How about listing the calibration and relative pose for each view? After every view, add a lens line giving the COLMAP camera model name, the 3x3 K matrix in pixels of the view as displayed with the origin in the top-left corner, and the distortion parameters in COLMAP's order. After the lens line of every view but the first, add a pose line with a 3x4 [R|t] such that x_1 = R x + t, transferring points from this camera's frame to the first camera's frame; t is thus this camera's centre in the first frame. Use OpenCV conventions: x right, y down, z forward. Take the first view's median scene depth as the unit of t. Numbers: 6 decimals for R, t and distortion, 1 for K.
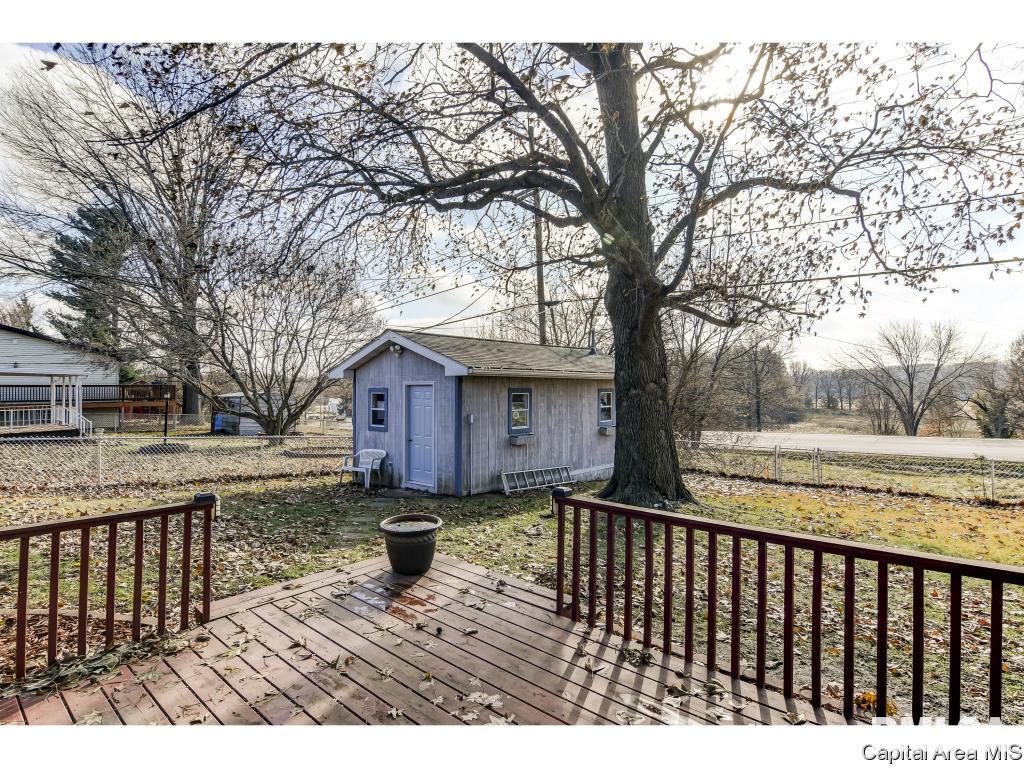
lens RADIAL K [[572.2, 0, 512.0], [0, 572.2, 383.6], [0, 0, 1]] dist [0.008035, -0.005982]
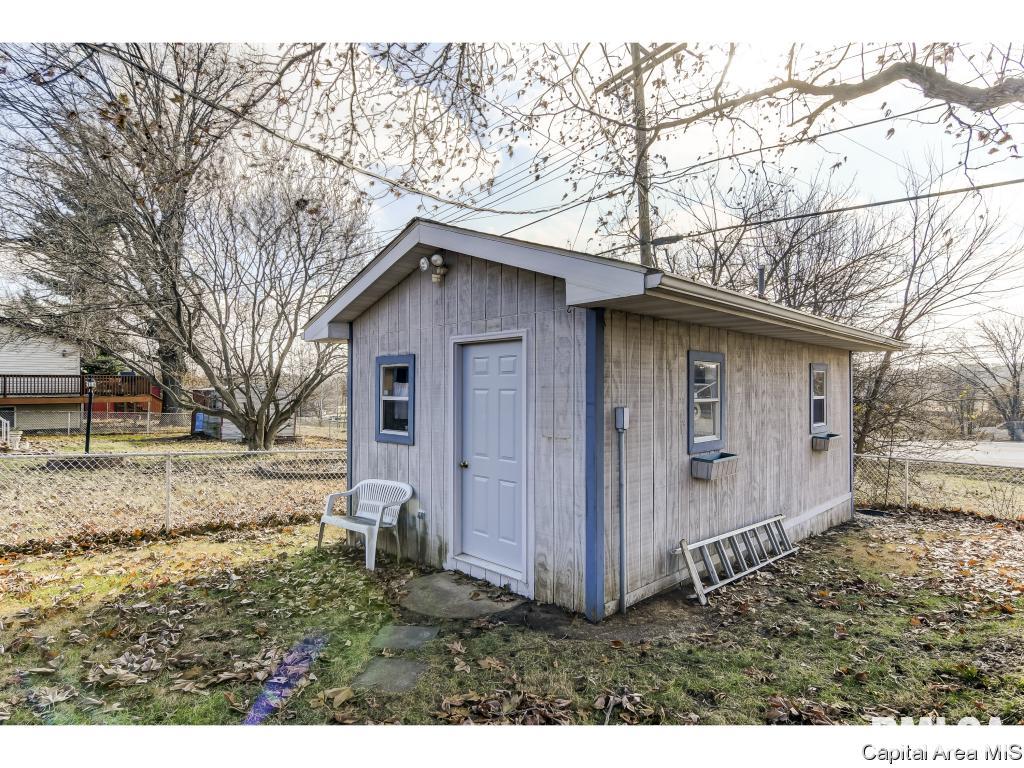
lens RADIAL K [[572.2, 0, 511.9], [0, 572.2, 384.5], [0, 0, 1]] dist [0.008035, -0.005982]
pose [[0.999202, 0.001116, -0.039915, -0.116997], [-0.001156, 0.999999, -0.000997, 0.033812], [0.039914, 0.001043, 0.999203, 0.524809]]
